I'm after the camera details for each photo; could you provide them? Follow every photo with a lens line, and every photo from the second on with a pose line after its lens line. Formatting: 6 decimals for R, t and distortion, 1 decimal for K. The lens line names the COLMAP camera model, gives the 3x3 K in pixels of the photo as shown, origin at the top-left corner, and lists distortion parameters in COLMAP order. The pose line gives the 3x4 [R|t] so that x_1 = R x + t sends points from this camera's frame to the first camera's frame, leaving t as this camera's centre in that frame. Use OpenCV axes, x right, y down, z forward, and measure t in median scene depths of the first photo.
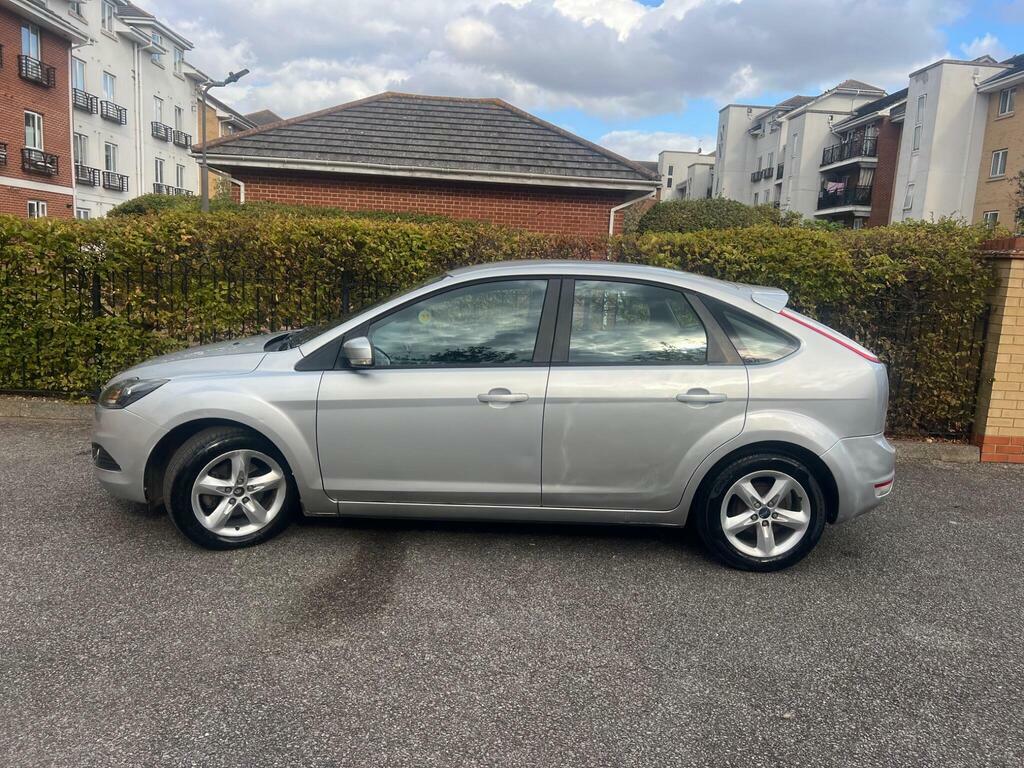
lens RADIAL K [[771.4, 0, 522.0], [0, 771.4, 394.9], [0, 0, 1]] dist [0.045296, -0.056158]
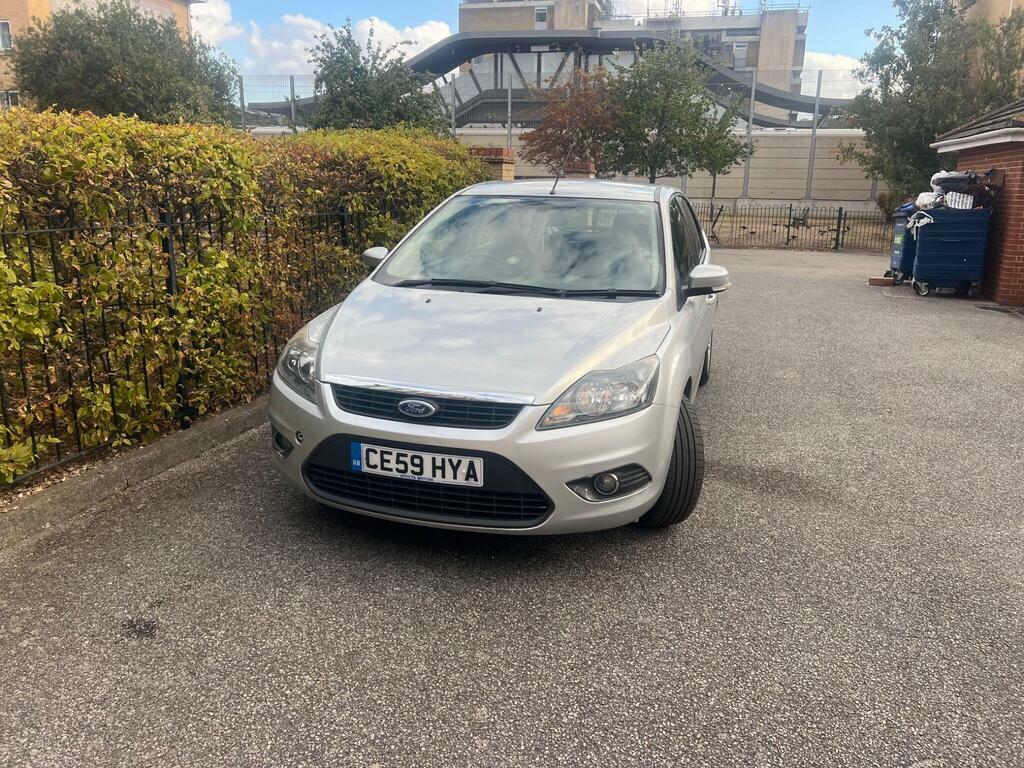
lens RADIAL K [[771.4, 0, 519.2], [0, 771.4, 376.9], [0, 0, 1]] dist [0.045296, -0.056158]
pose [[0.304790, -0.275714, 0.911639, -0.310098], [0.159124, 0.958469, 0.236678, -0.052682], [-0.939033, 0.072927, 0.336004, 0.214790]]
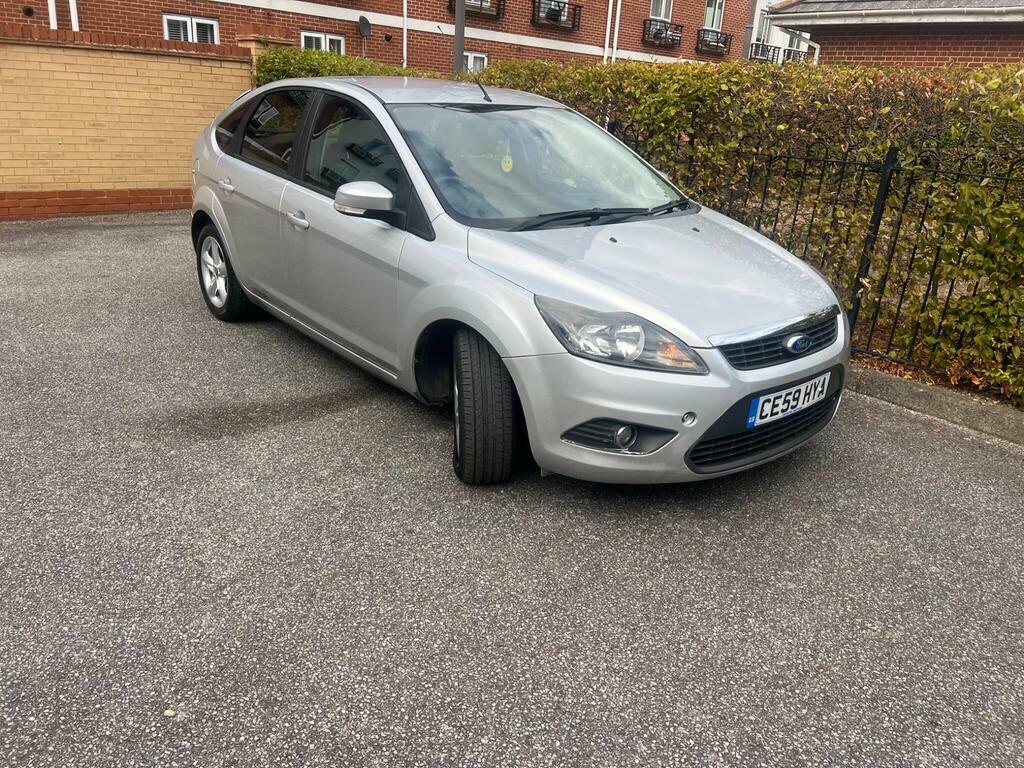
lens RADIAL K [[771.4, 0, 518.4], [0, 771.4, 396.8], [0, 0, 1]] dist [0.045296, -0.056158]
pose [[0.641968, 0.261081, -0.720912, 0.171630], [-0.160791, 0.965175, 0.206358, -0.010288], [0.749682, -0.016559, 0.661591, 0.136583]]
